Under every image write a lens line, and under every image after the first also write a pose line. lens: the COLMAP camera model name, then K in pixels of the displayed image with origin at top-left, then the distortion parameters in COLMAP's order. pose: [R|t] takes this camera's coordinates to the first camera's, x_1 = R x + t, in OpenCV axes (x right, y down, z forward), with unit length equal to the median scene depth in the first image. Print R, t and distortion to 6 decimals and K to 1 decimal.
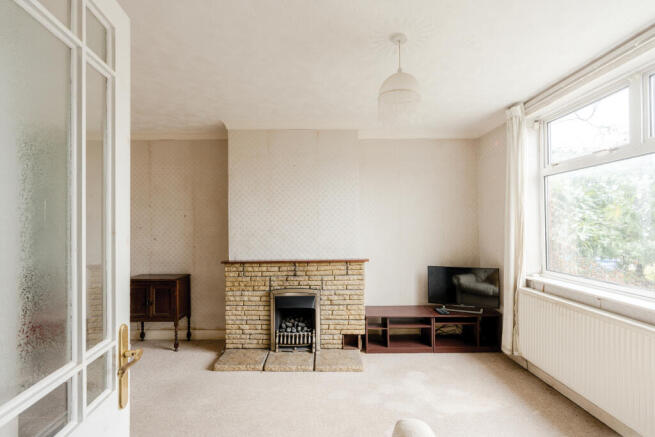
lens RADIAL K [[301.2, 0, 326.9], [0, 301.2, 220.8], [0, 0, 1]] dist [0.001187, -0.000354]
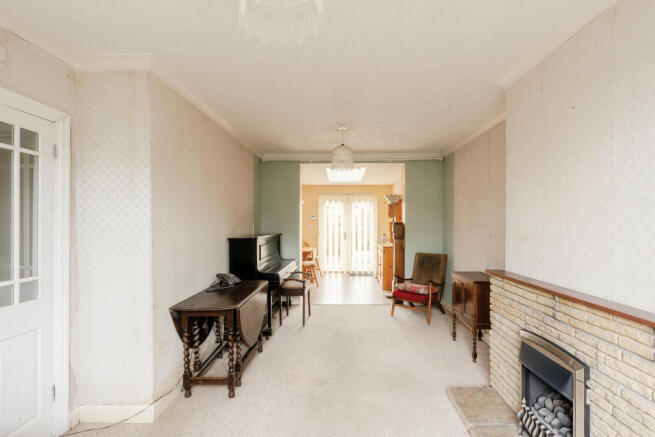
lens RADIAL K [[321.1, 0, 327.3], [0, 321.1, 219.6], [0, 0, 1]] dist [0.003325, 0.000044]
pose [[-0.022296, 0.008405, -0.999716, 0.465779], [0.001883, 0.999963, 0.008365, 0.003410], [0.999750, -0.001696, -0.022311, 0.615937]]
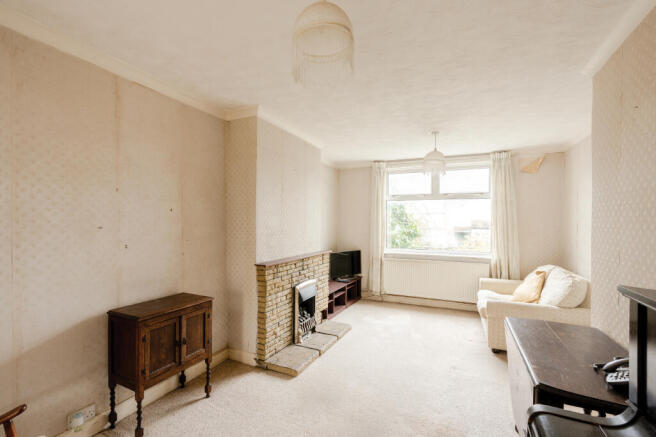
lens RADIAL K [[301.7, 0, 327.3], [0, 301.7, 218.4], [0, 0, 1]] dist [0.001187, -0.000354]
pose [[0.421740, 0.022922, 0.906427, -1.086480], [-0.020345, 0.999668, -0.015814, 0.007554], [-0.906489, -0.011771, 0.422066, 0.450952]]
